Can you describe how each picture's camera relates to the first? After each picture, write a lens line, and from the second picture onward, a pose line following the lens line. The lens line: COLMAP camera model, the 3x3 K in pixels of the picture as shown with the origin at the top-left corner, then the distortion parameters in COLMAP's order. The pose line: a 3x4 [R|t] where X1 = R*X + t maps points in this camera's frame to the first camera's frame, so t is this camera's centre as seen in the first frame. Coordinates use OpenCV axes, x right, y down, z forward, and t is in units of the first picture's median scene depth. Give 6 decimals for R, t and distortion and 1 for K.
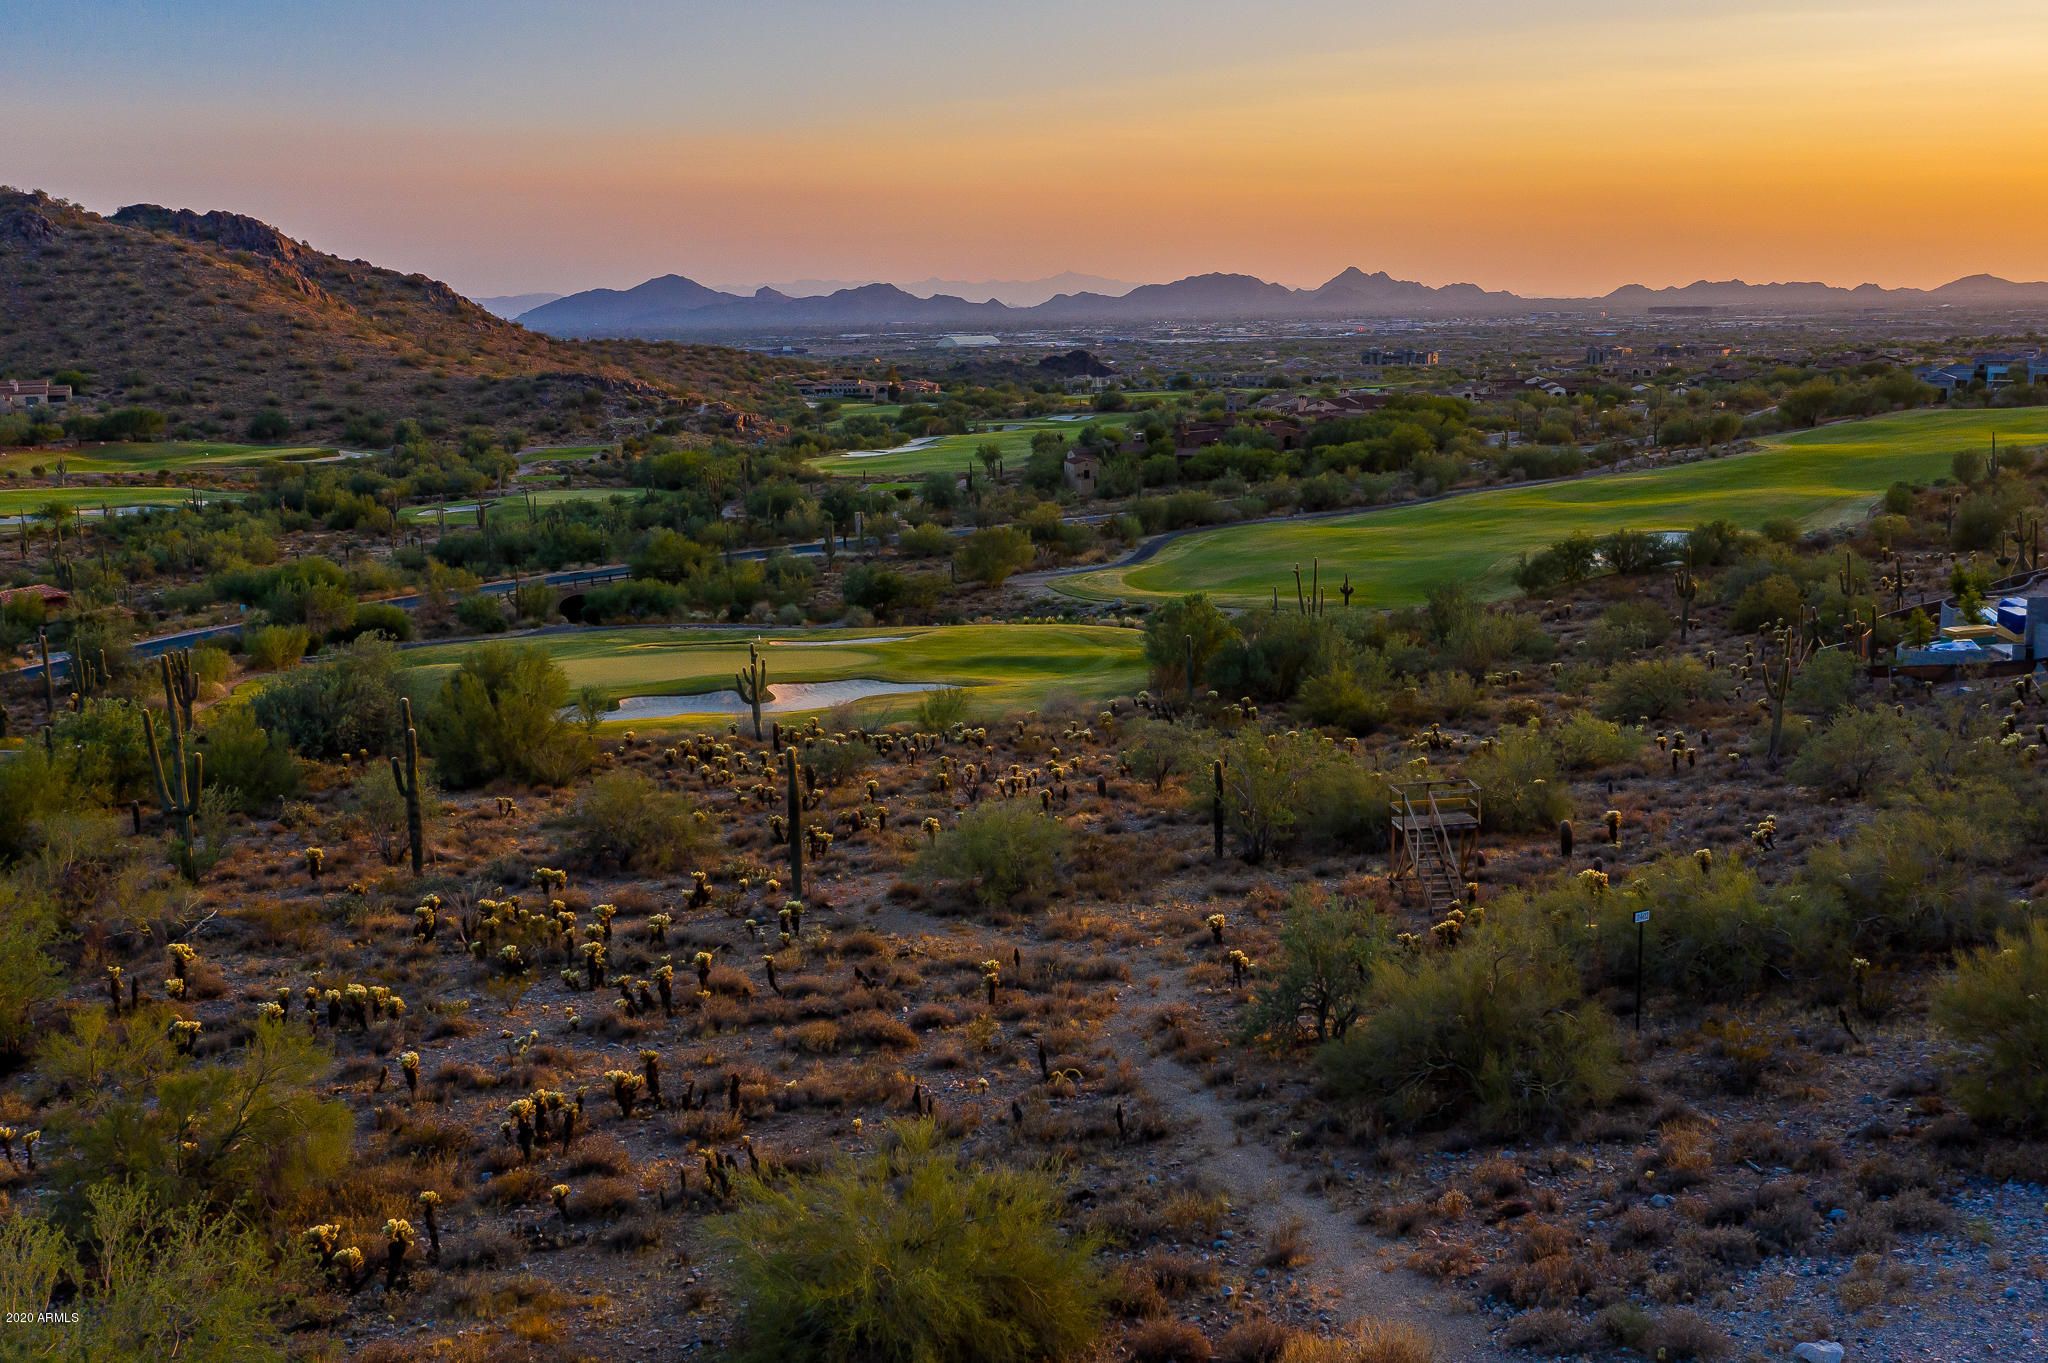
lens RADIAL K [[1987.1, 0, 1083.2], [0, 1987.1, 678.6], [0, 0, 1]] dist [-0.017184, 0.004111]
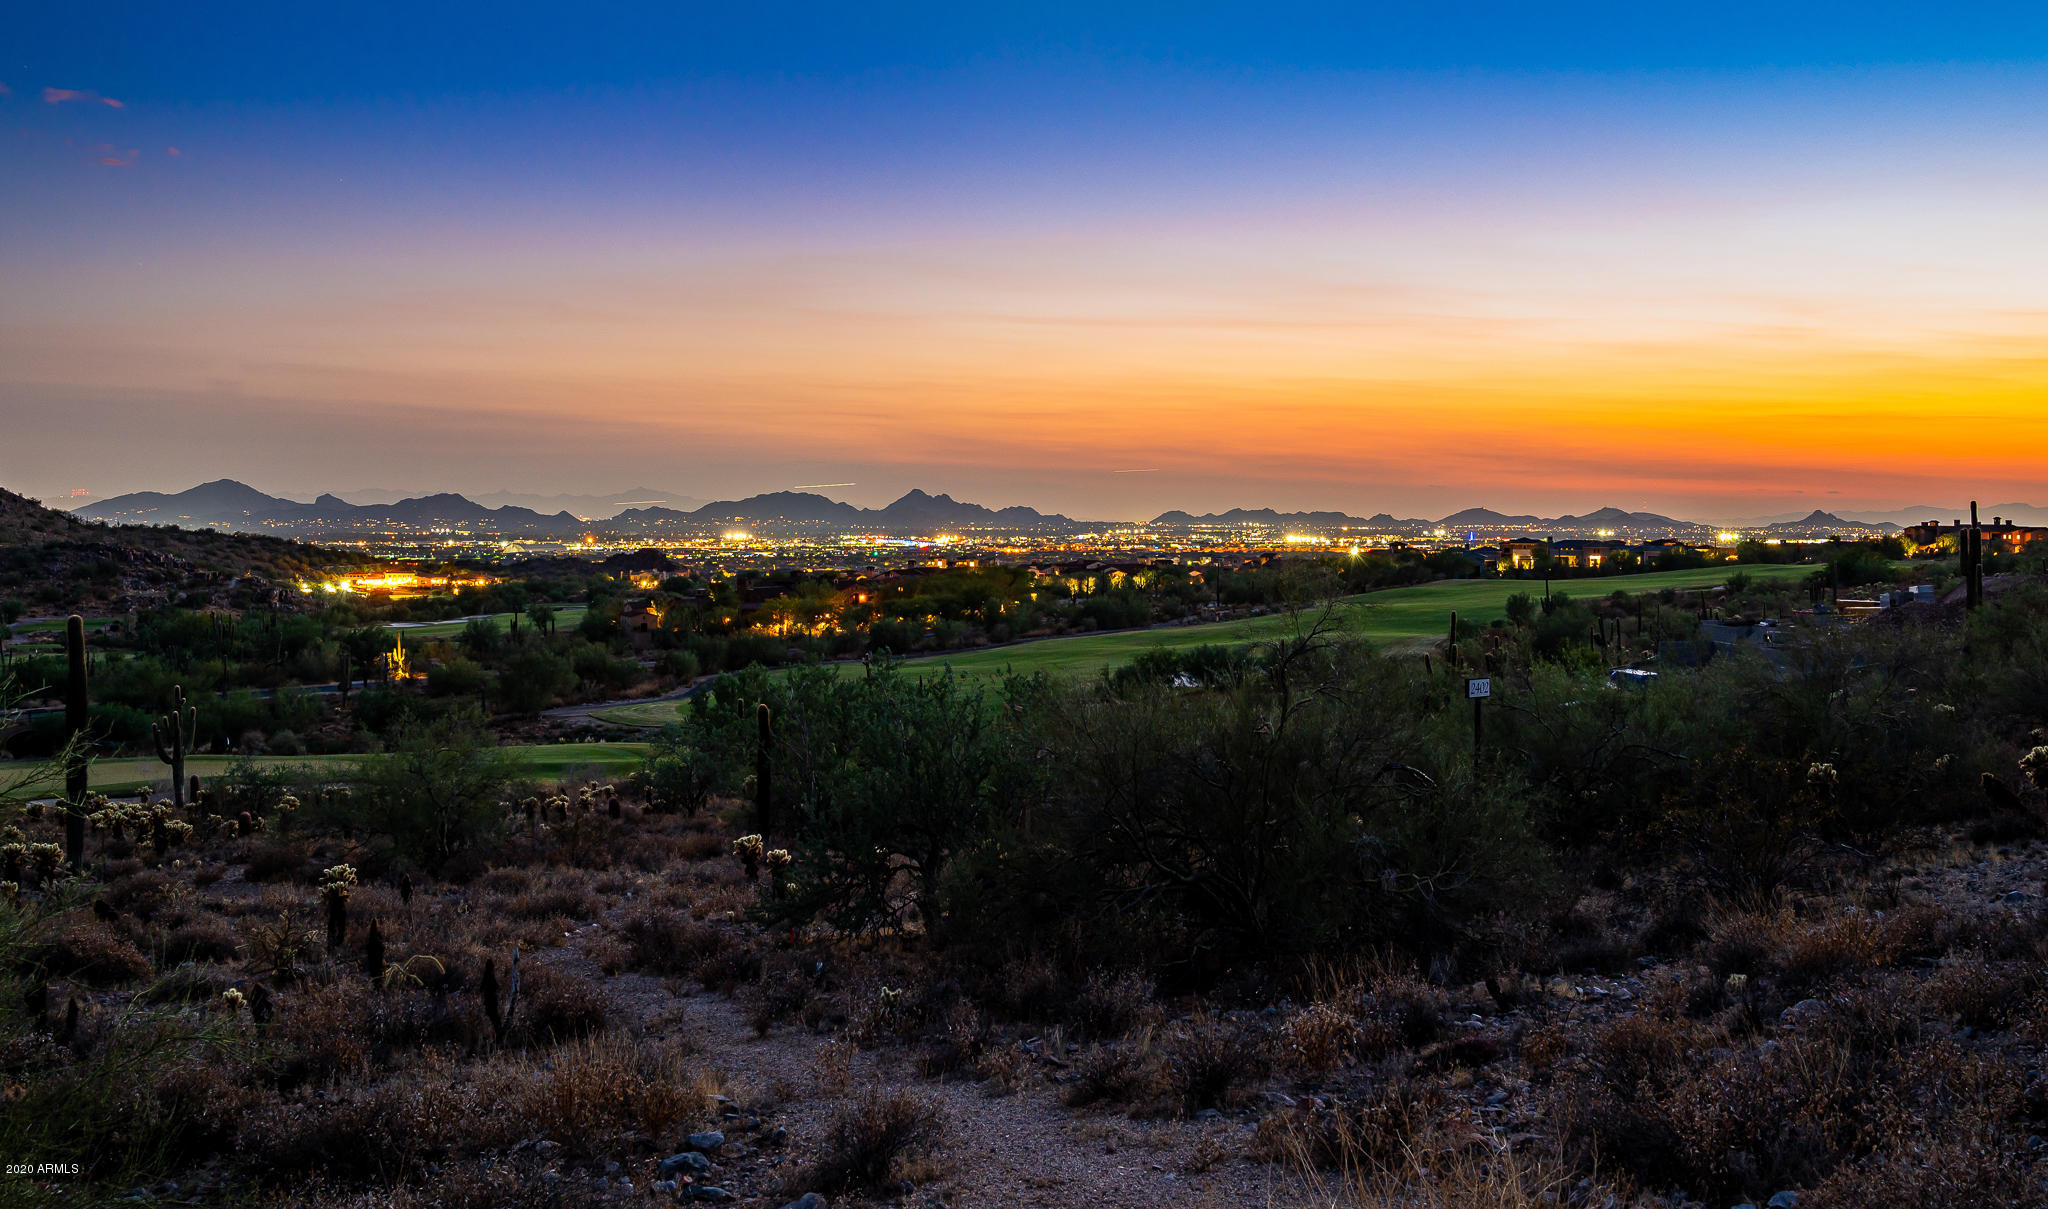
lens RADIAL K [[1936.3, 0, 1063.0], [0, 1936.3, 527.4], [0, 0, 1]] dist [-0.005427, -0.001911]
pose [[0.978271, 0.020453, 0.206319, 0.003290], [0.017782, 0.983178, -0.181781, 0.012600], [-0.206566, 0.181500, 0.961451, 0.034169]]
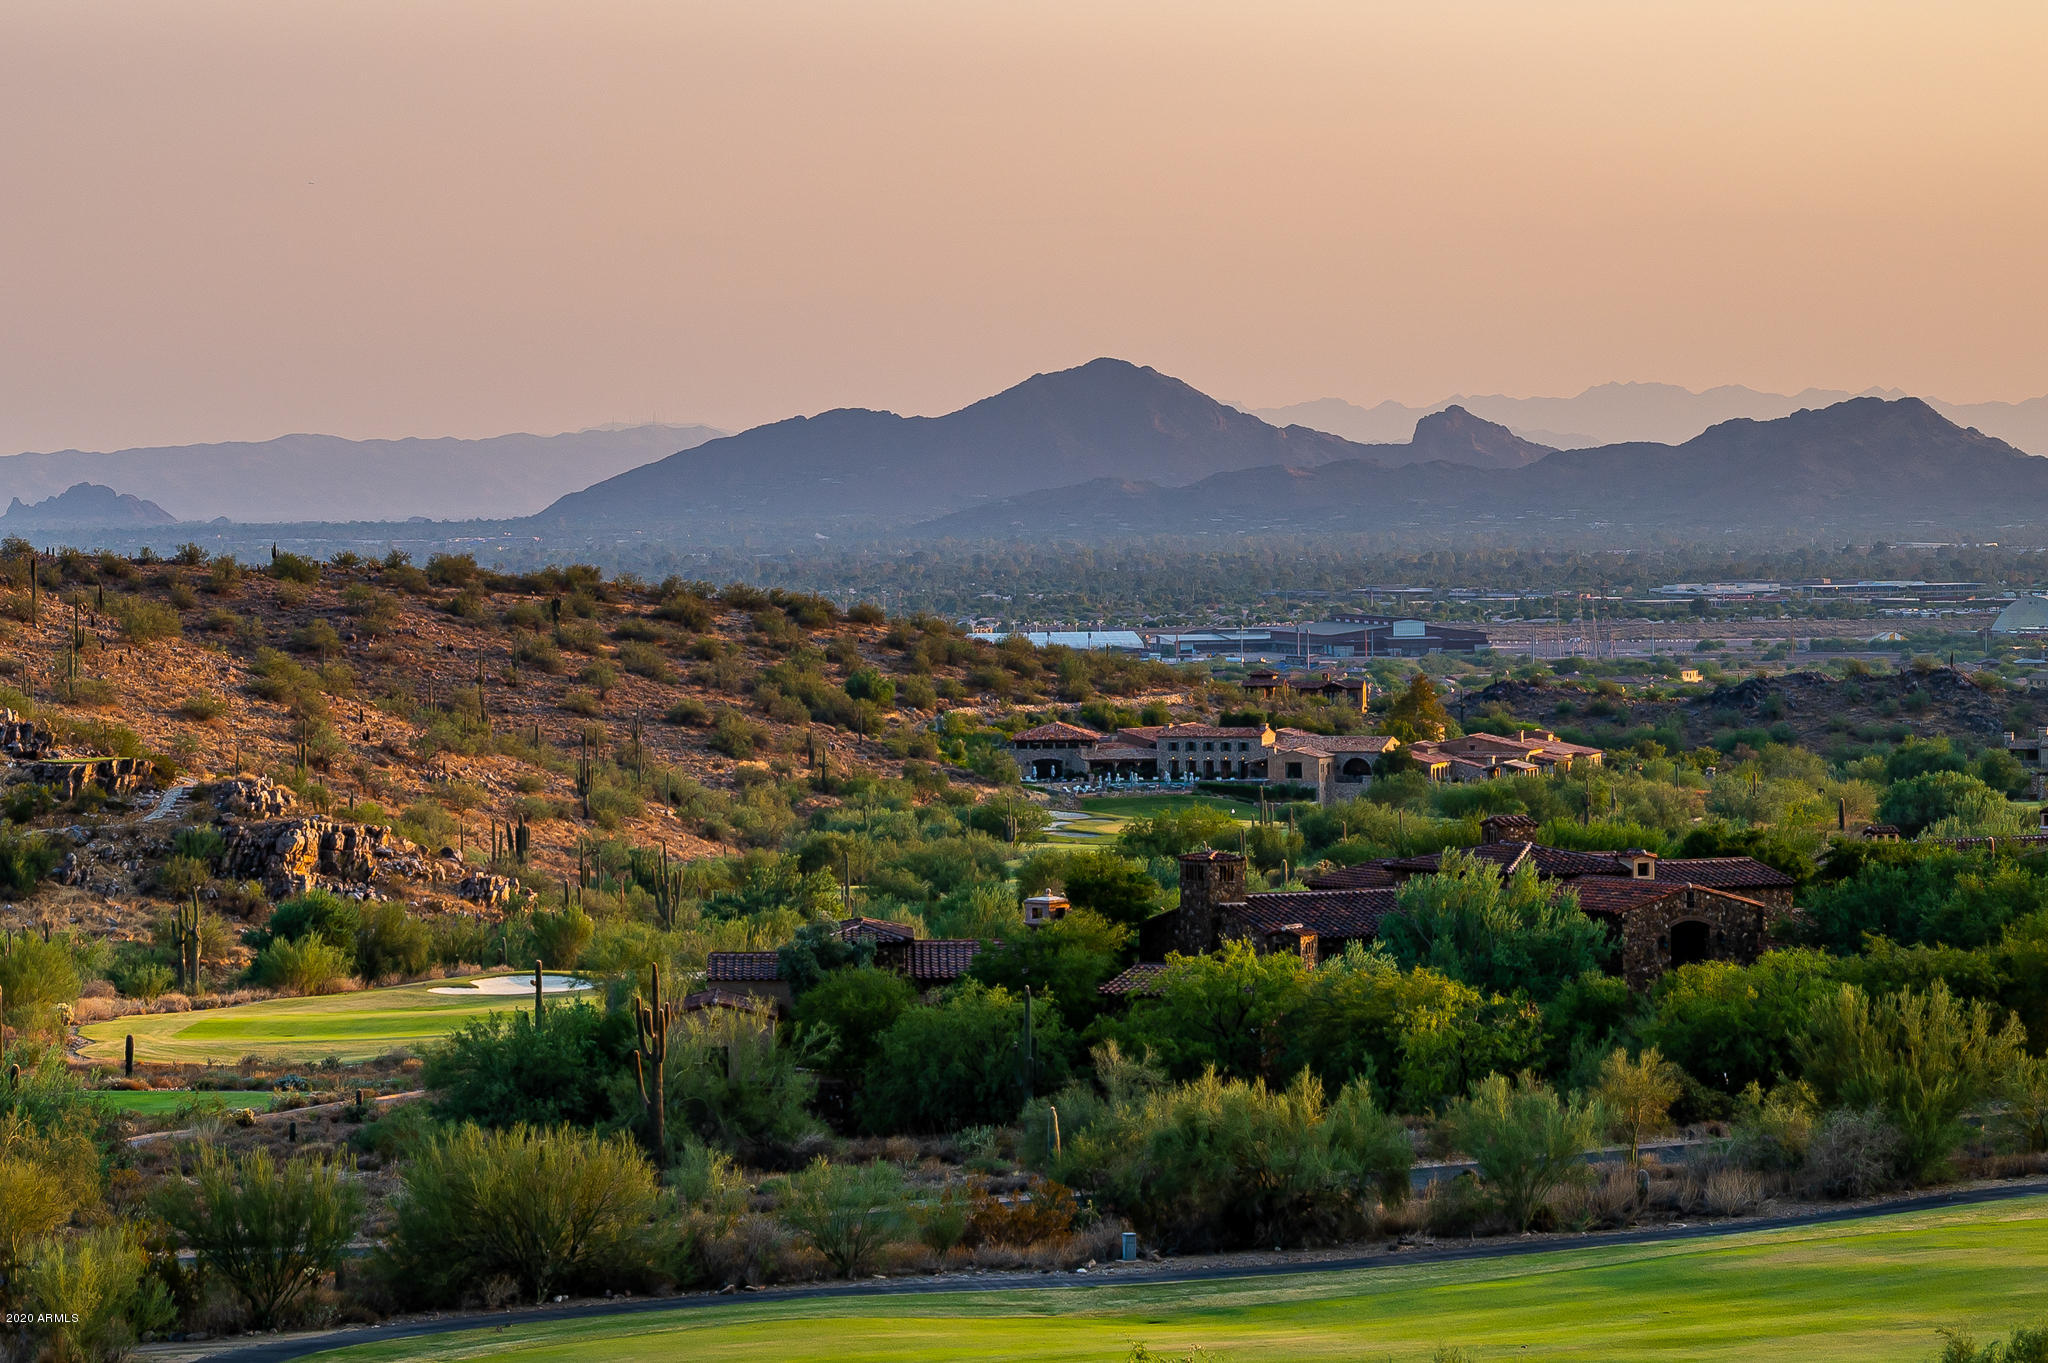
lens RADIAL K [[7616.8, 0, 825.6], [0, 7616.8, 681.0], [0, 0, 1]] dist [-0.038498, 1.375649]
pose [[0.970624, 0.016429, -0.240039, 0.127637], [-0.054395, 0.986819, -0.152411, -0.008525], [0.234371, 0.160991, 0.958724, 0.095153]]
